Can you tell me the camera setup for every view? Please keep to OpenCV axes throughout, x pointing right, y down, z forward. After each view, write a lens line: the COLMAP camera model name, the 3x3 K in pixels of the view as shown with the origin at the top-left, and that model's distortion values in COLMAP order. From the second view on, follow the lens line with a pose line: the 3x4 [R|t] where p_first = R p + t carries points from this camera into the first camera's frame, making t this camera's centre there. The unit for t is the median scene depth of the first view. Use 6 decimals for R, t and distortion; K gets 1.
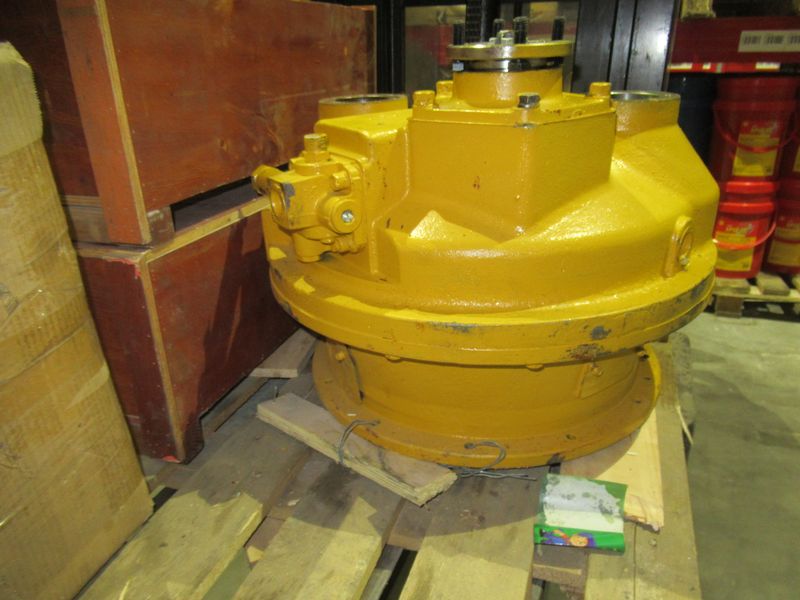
lens RADIAL K [[591.2, 0, 405.3], [0, 591.2, 301.7], [0, 0, 1]] dist [-0.002468, -0.006741]
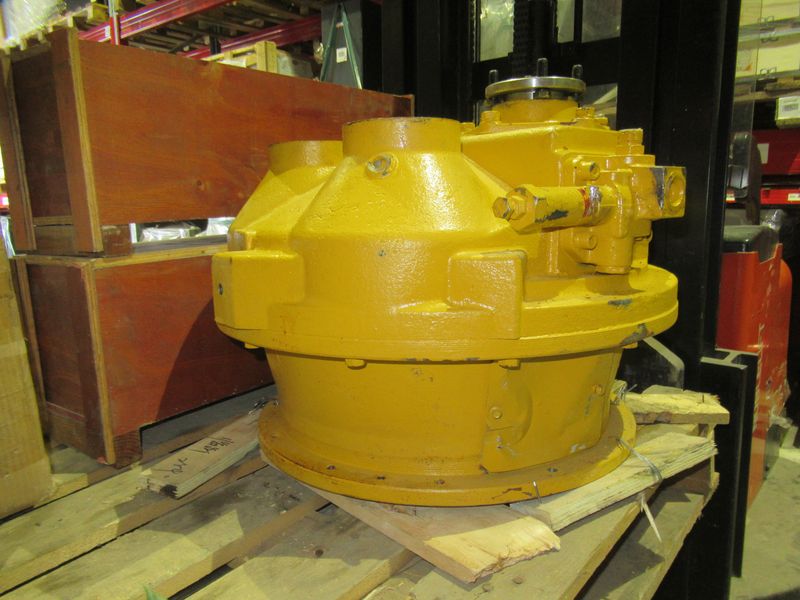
lens RADIAL K [[591.2, 0, 405.3], [0, 591.2, 301.7], [0, 0, 1]] dist [-0.002468, -0.006741]
pose [[0.946349, 0.033605, -0.321394, 0.479493], [-0.107731, 0.970490, -0.215739, 0.170093], [0.304660, 0.238788, 0.922043, 0.135175]]
